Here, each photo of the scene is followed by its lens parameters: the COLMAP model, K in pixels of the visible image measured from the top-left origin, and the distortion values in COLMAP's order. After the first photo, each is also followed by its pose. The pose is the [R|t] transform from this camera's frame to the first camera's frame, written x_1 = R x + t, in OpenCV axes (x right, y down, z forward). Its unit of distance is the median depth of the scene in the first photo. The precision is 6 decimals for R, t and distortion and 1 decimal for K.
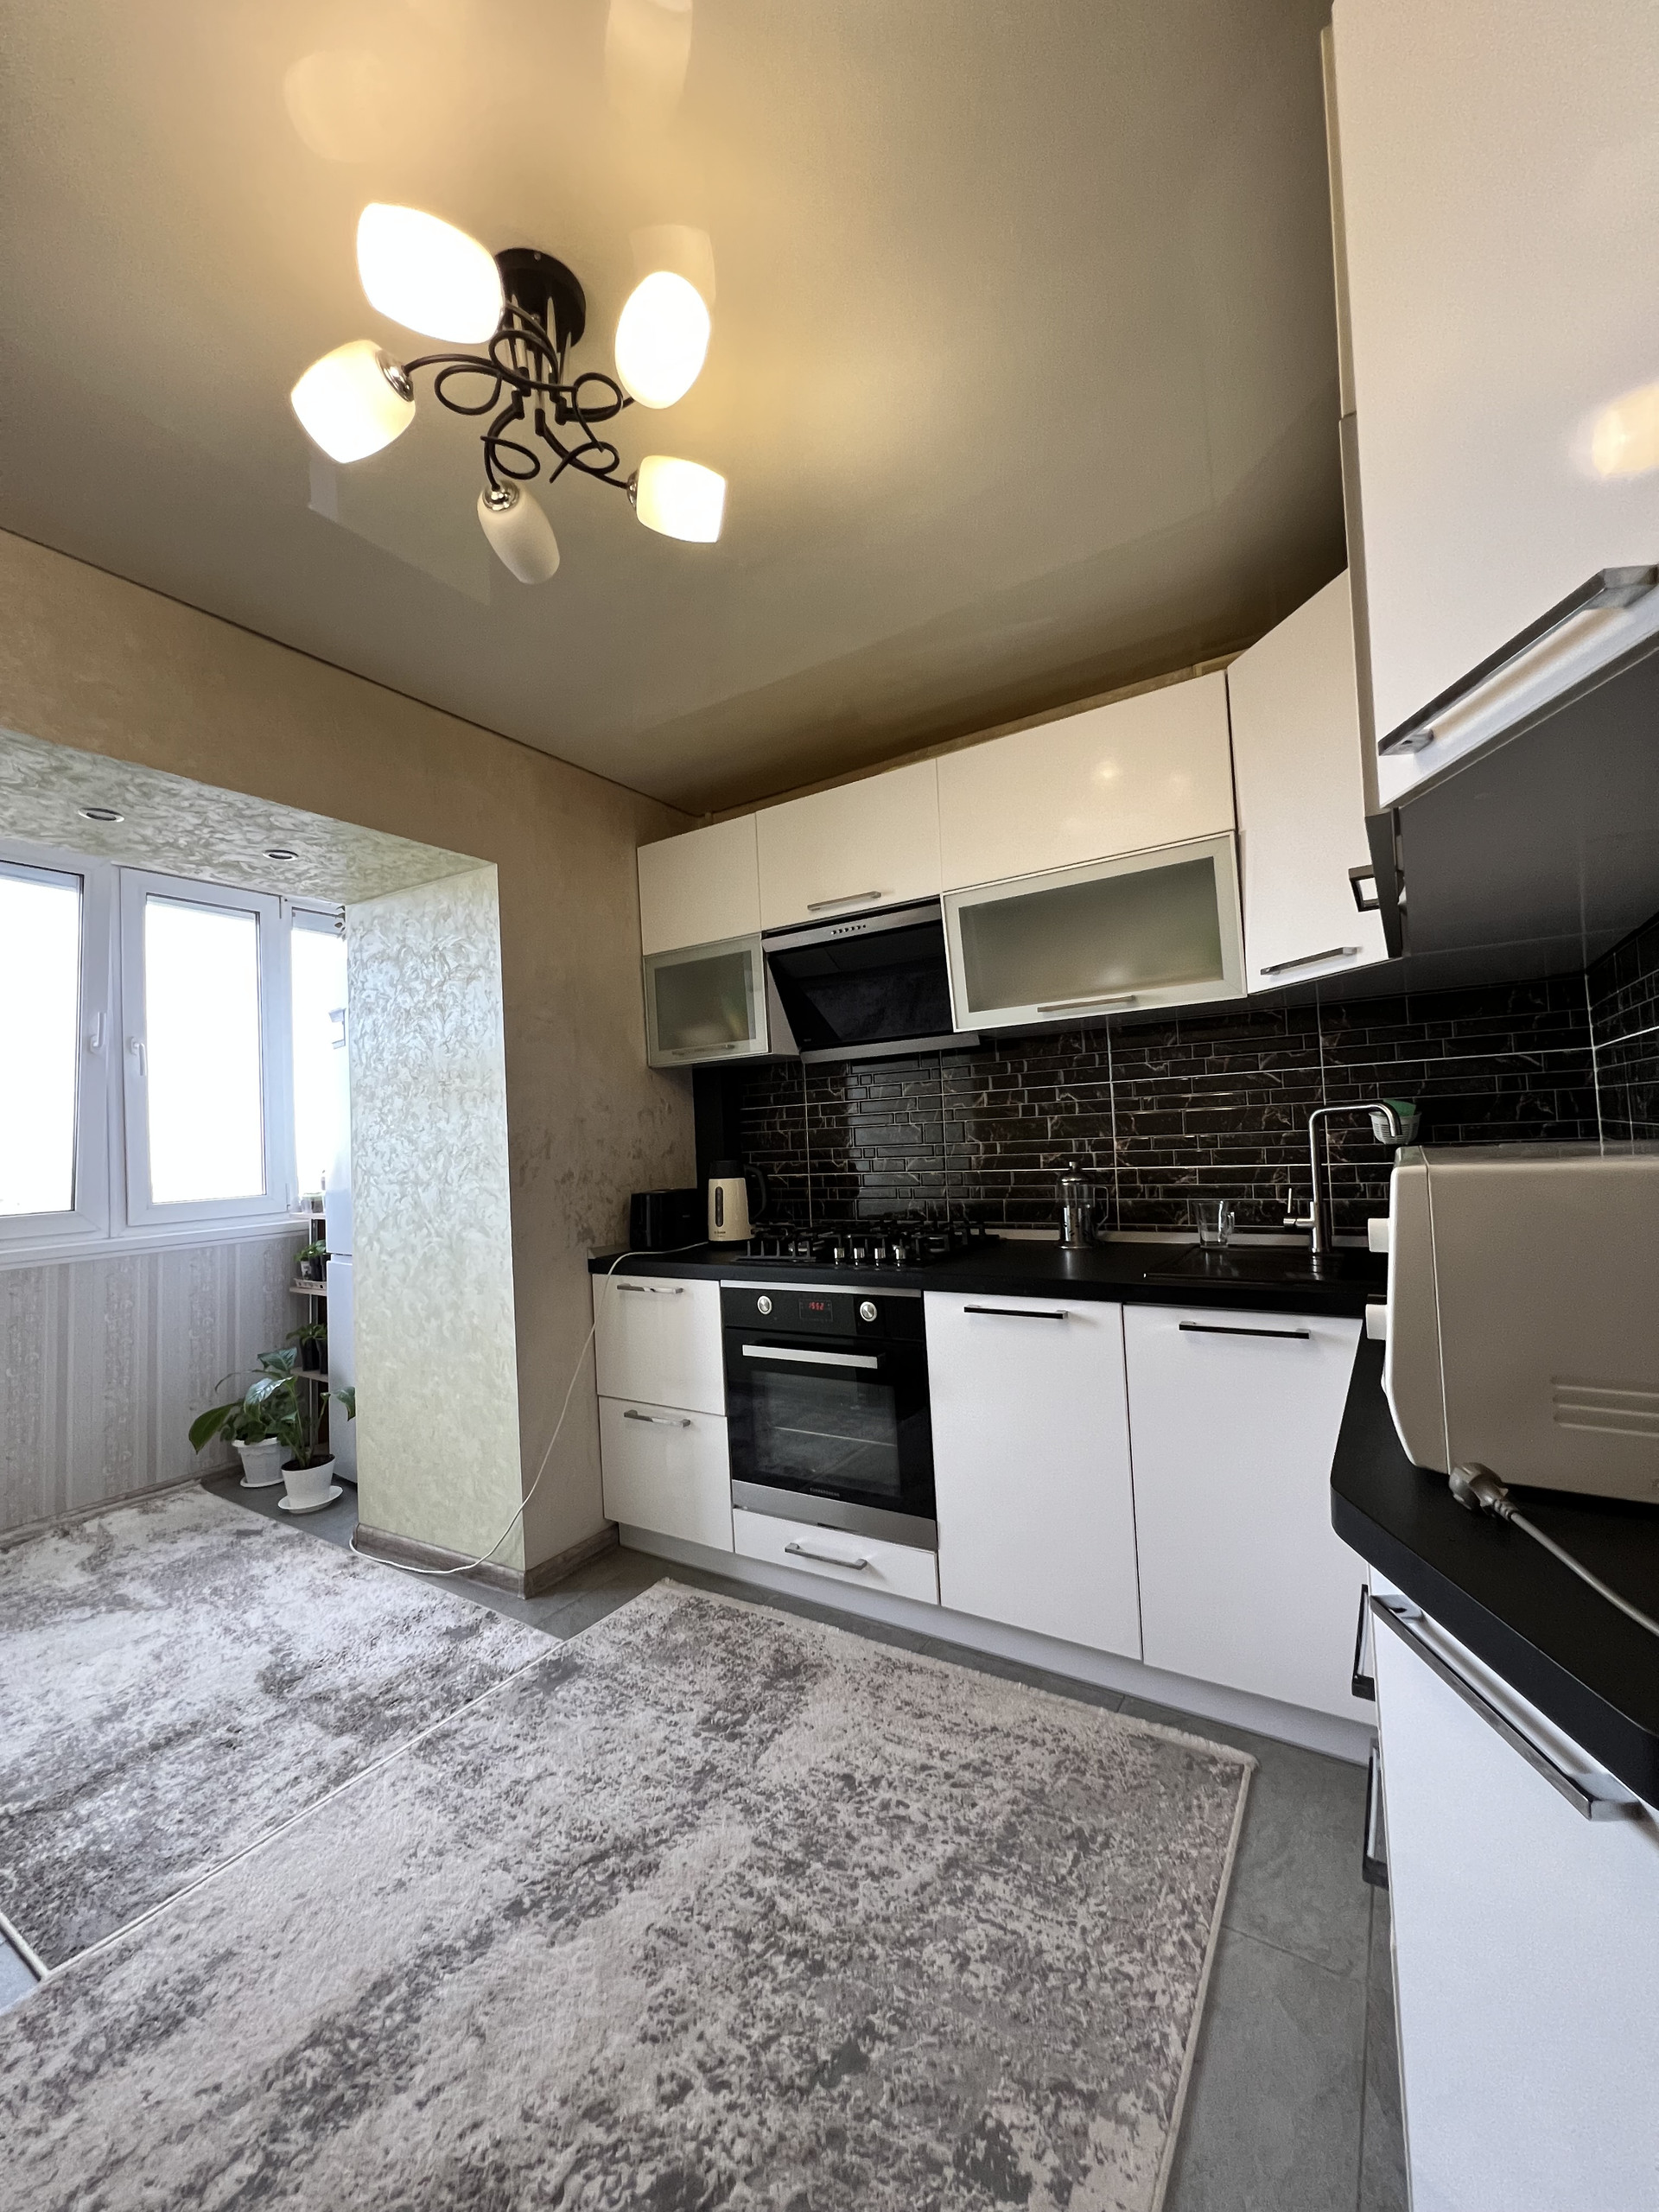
lens RADIAL K [[885.1, 0, 835.4], [0, 885.1, 1105.6], [0, 0, 1]] dist [-0.001930, 0.000937]
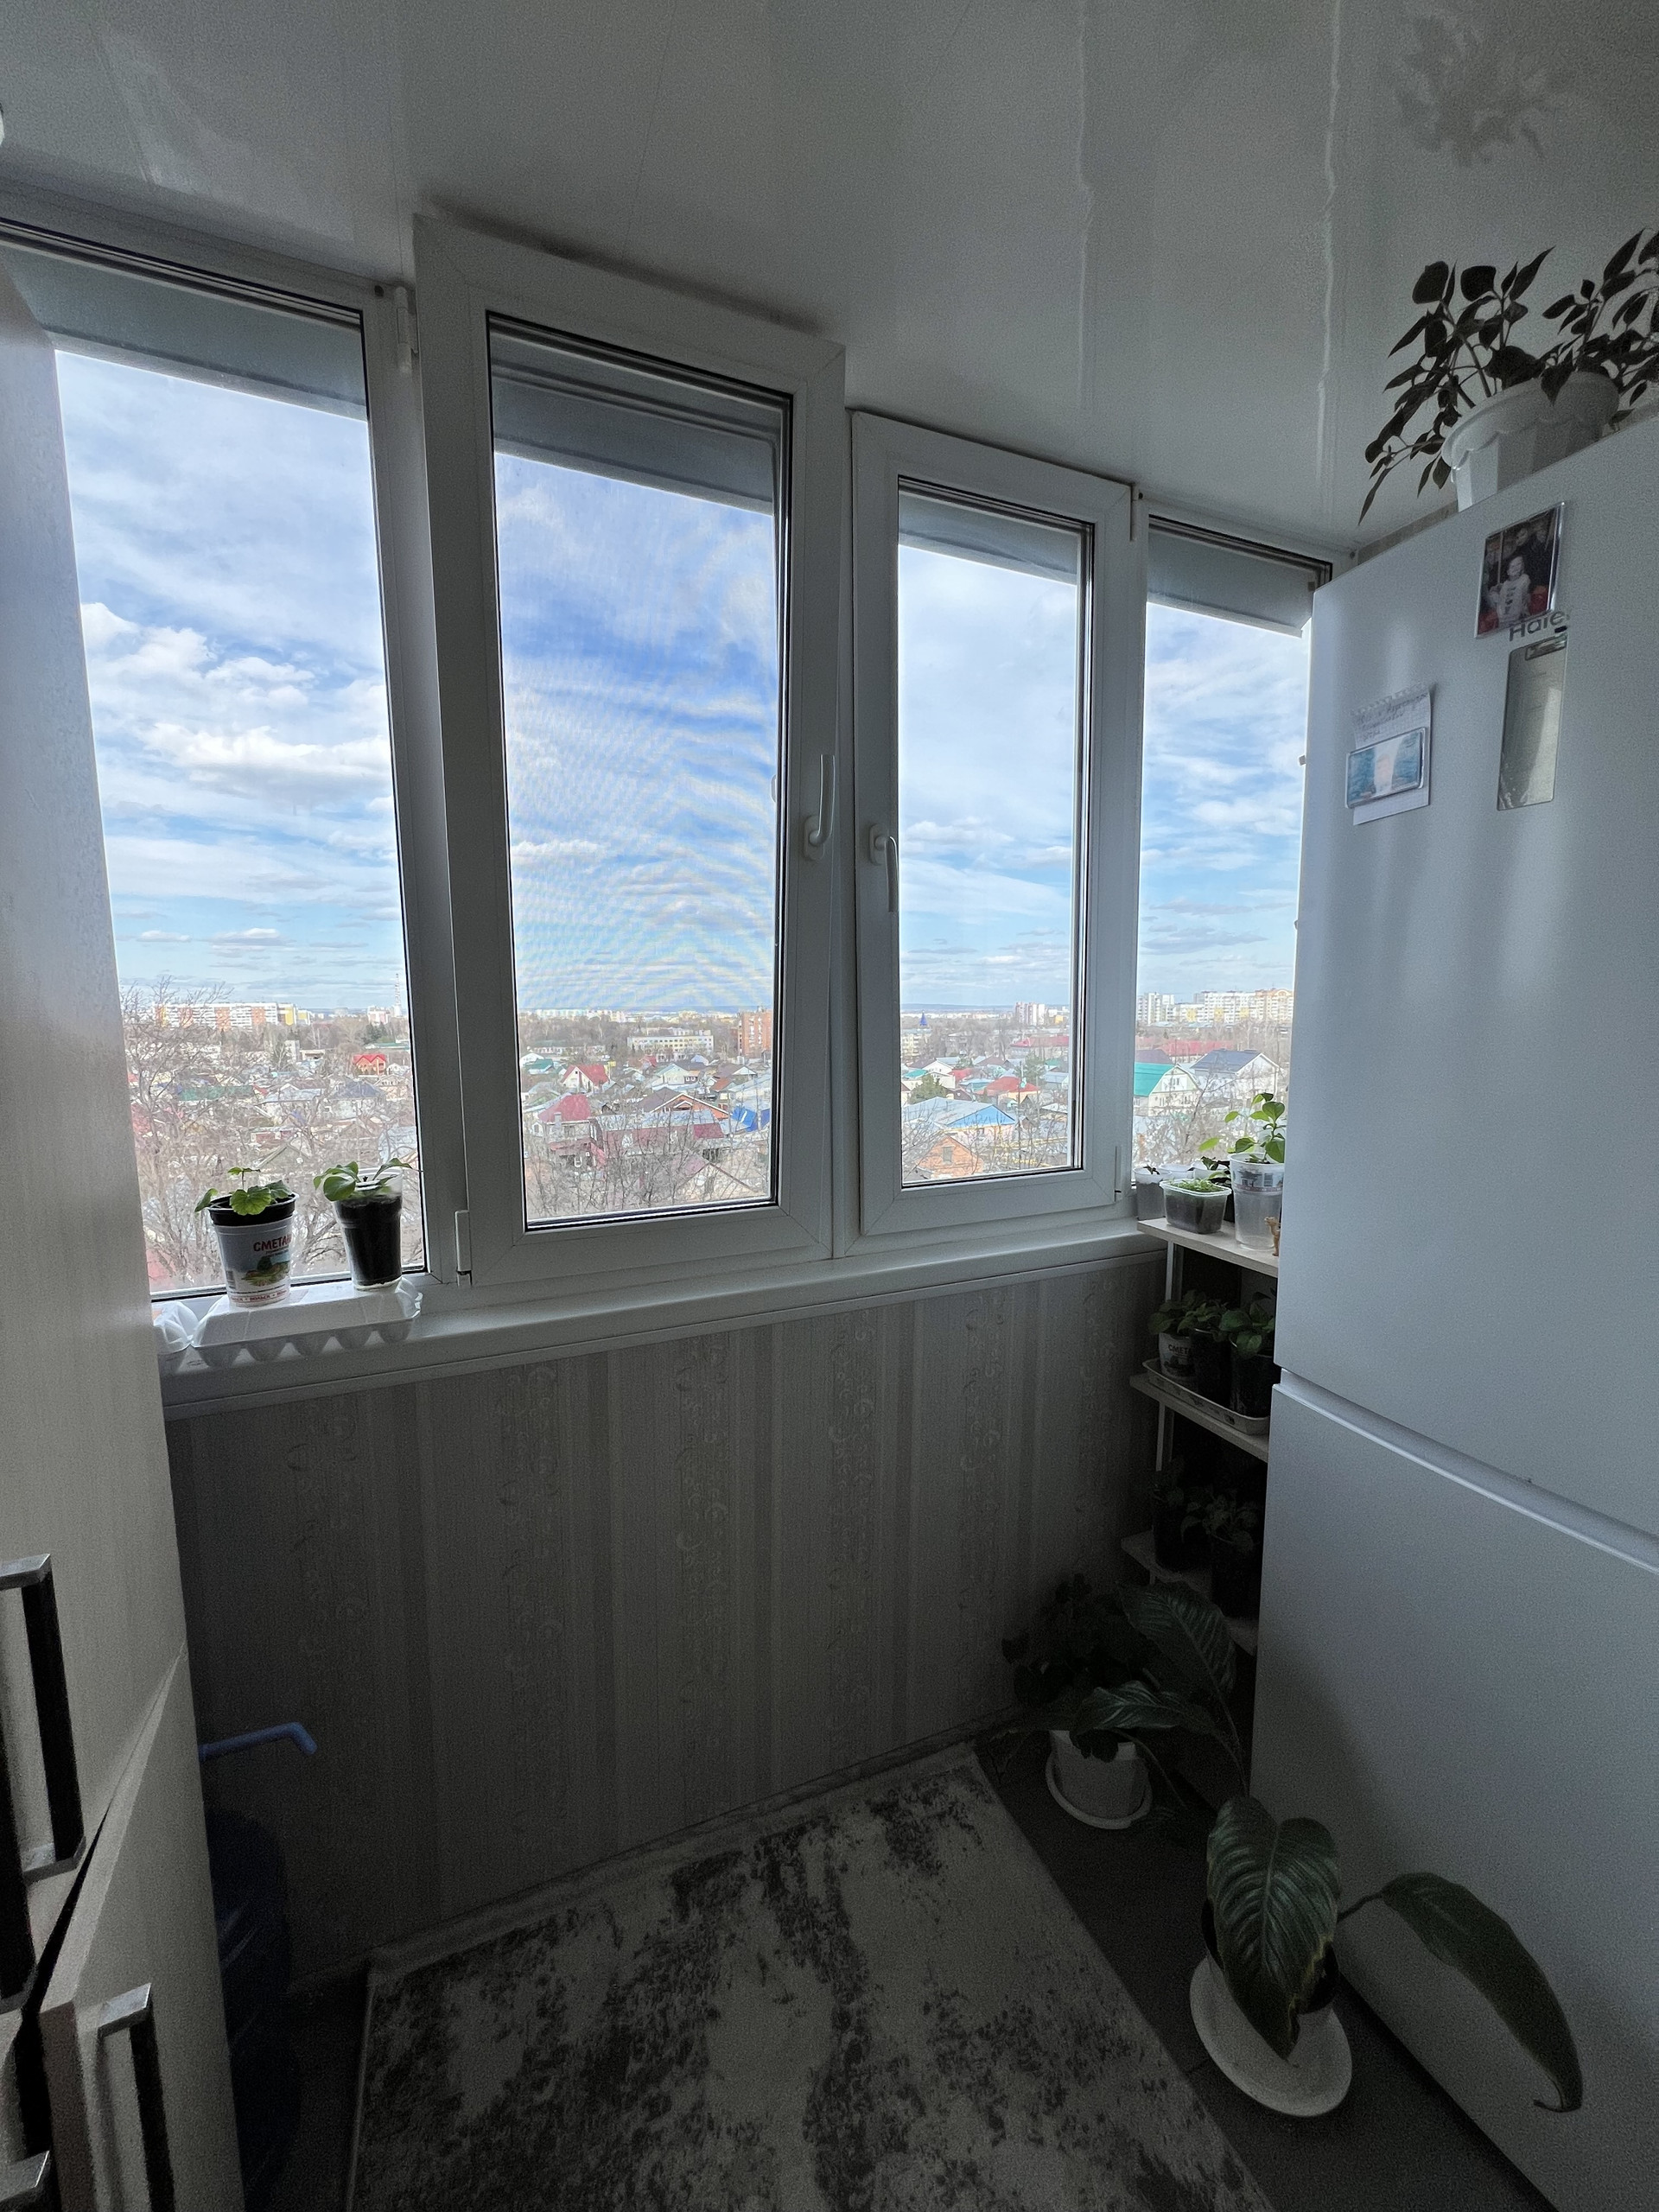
lens RADIAL K [[878.4, 0, 834.1], [0, 878.4, 1097.7], [0, 0, 1]] dist [-0.003698, -0.000076]
pose [[0.825961, 0.095675, -0.555549, -0.922077], [-0.007645, 0.987303, 0.158664, -0.017860], [0.563676, -0.126804, 0.816205, 1.017328]]
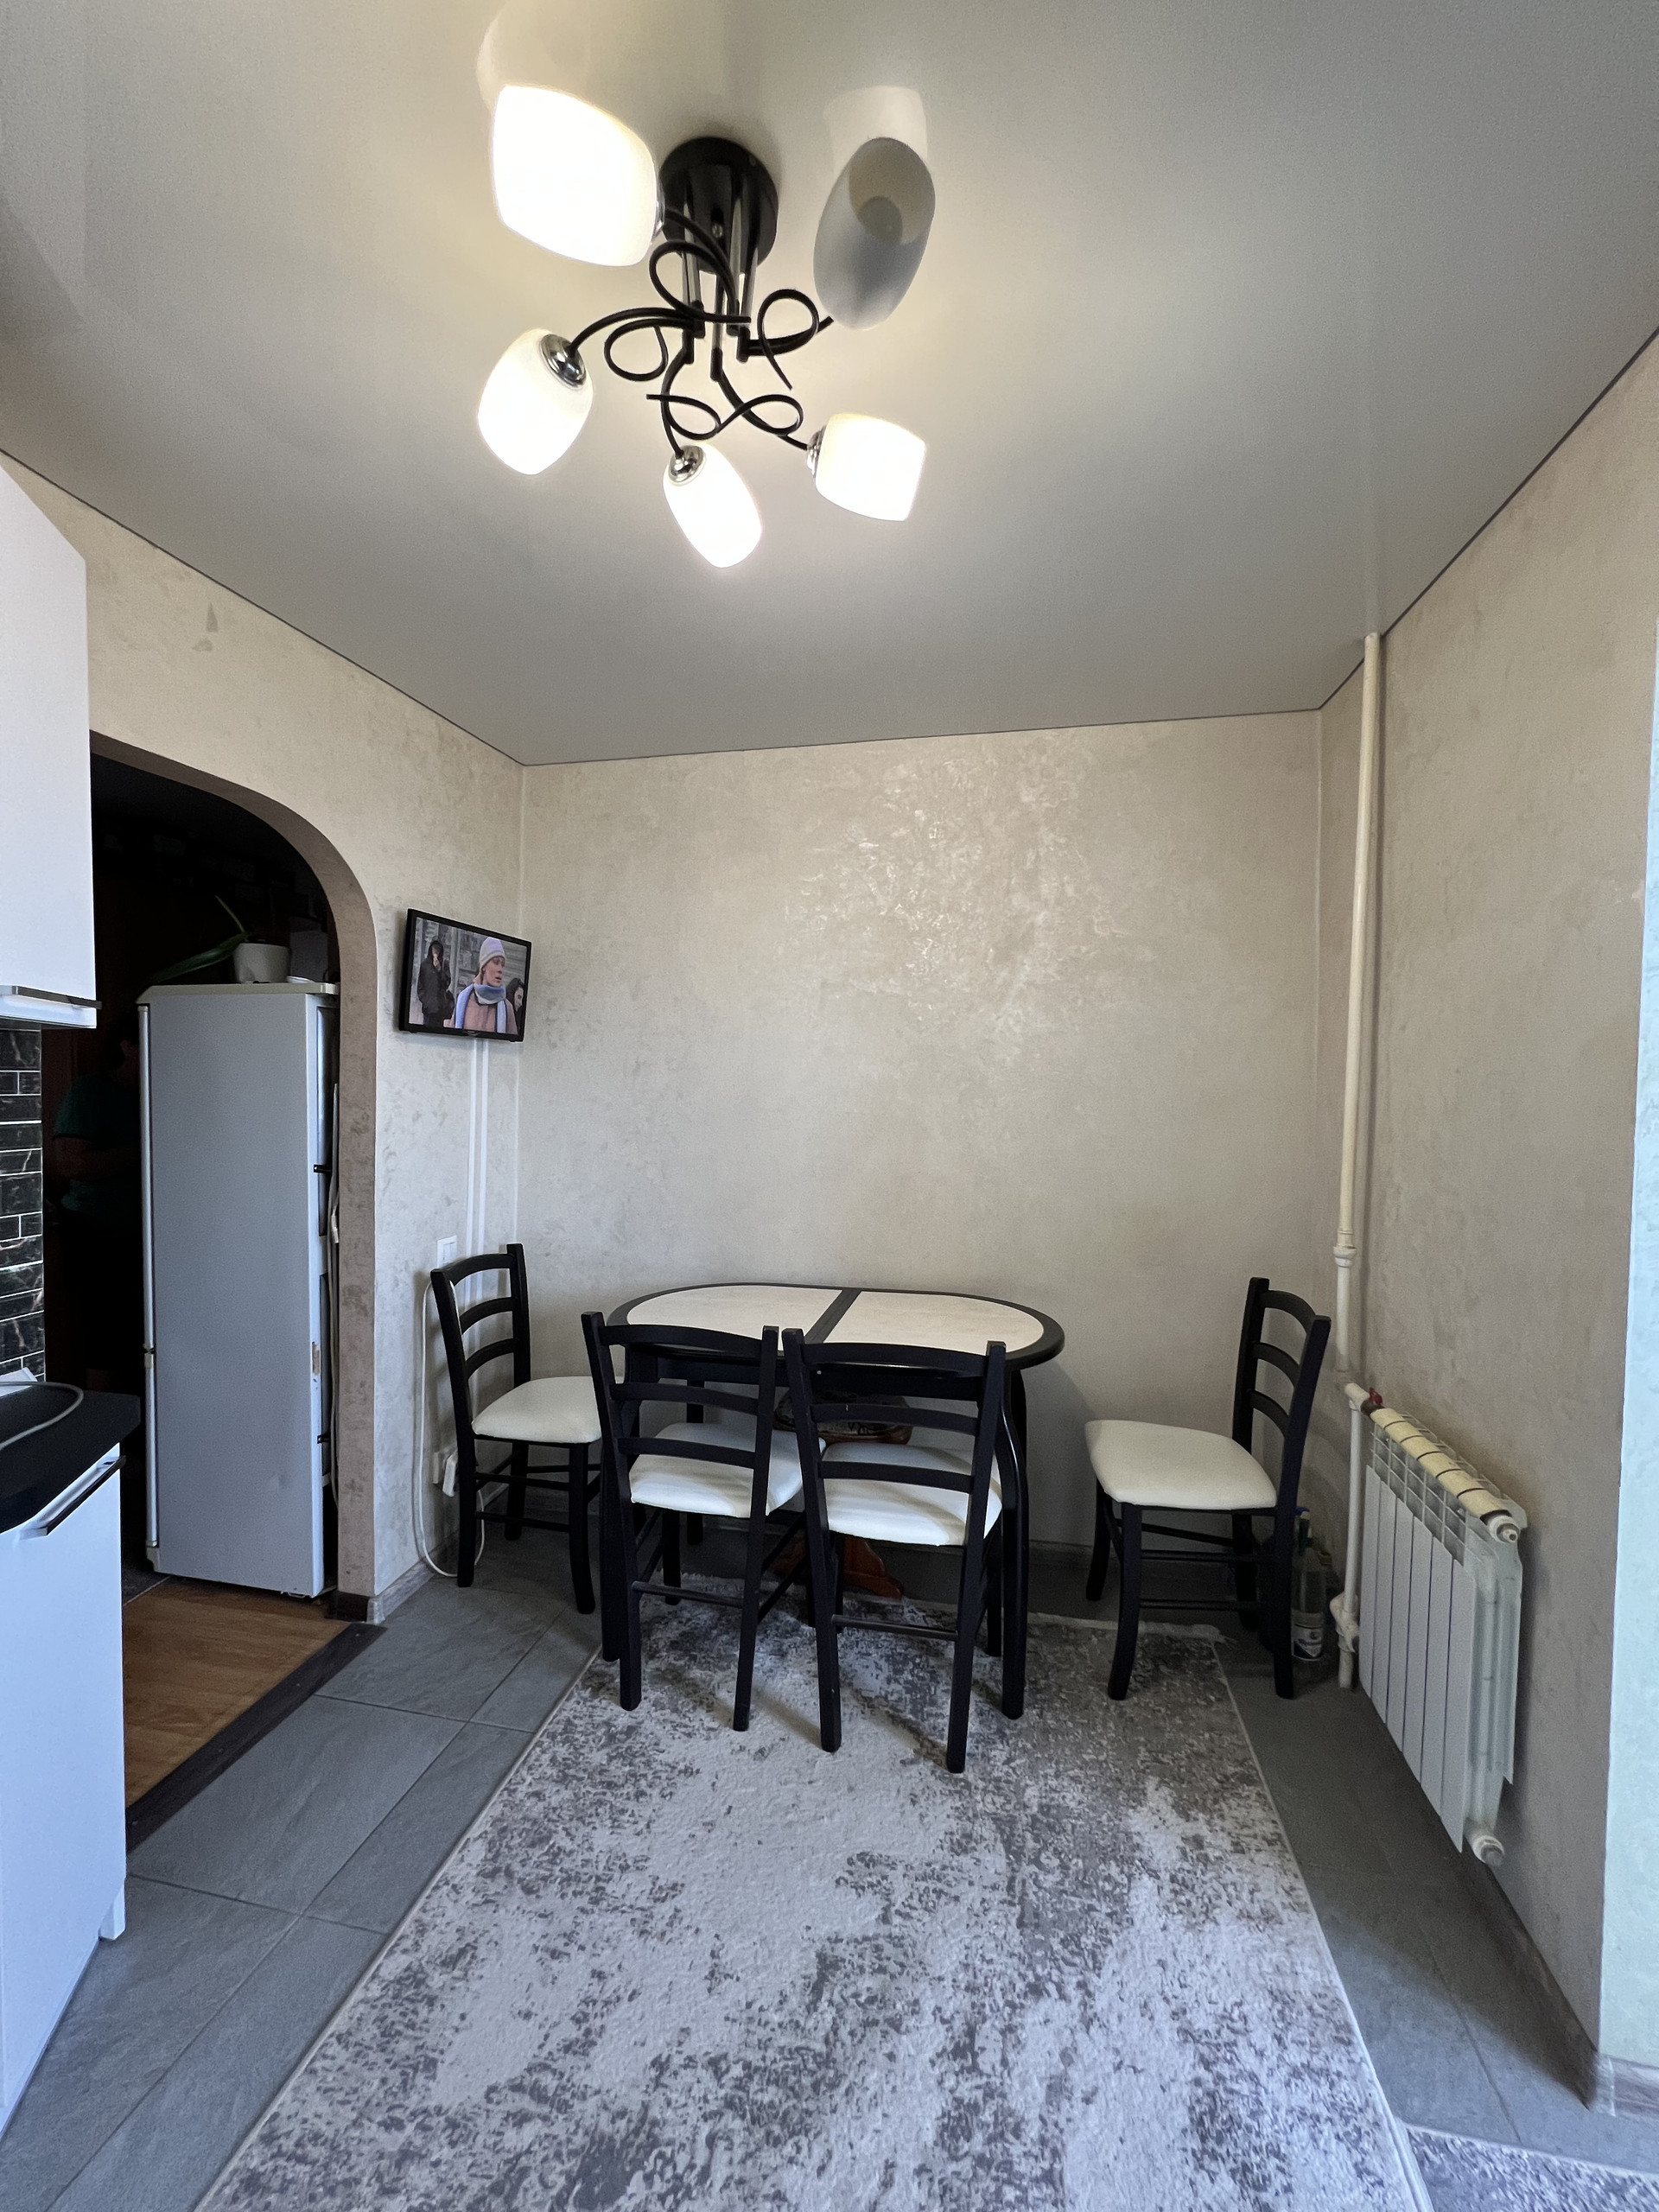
lens RADIAL K [[885.1, 0, 836.2], [0, 885.1, 1115.8], [0, 0, 1]] dist [-0.001930, 0.000937]
pose [[-0.932234, 0.057037, -0.357333, -0.070122], [0.049527, 0.998318, 0.030141, -0.056476], [0.358451, 0.010401, -0.933490, 1.109913]]
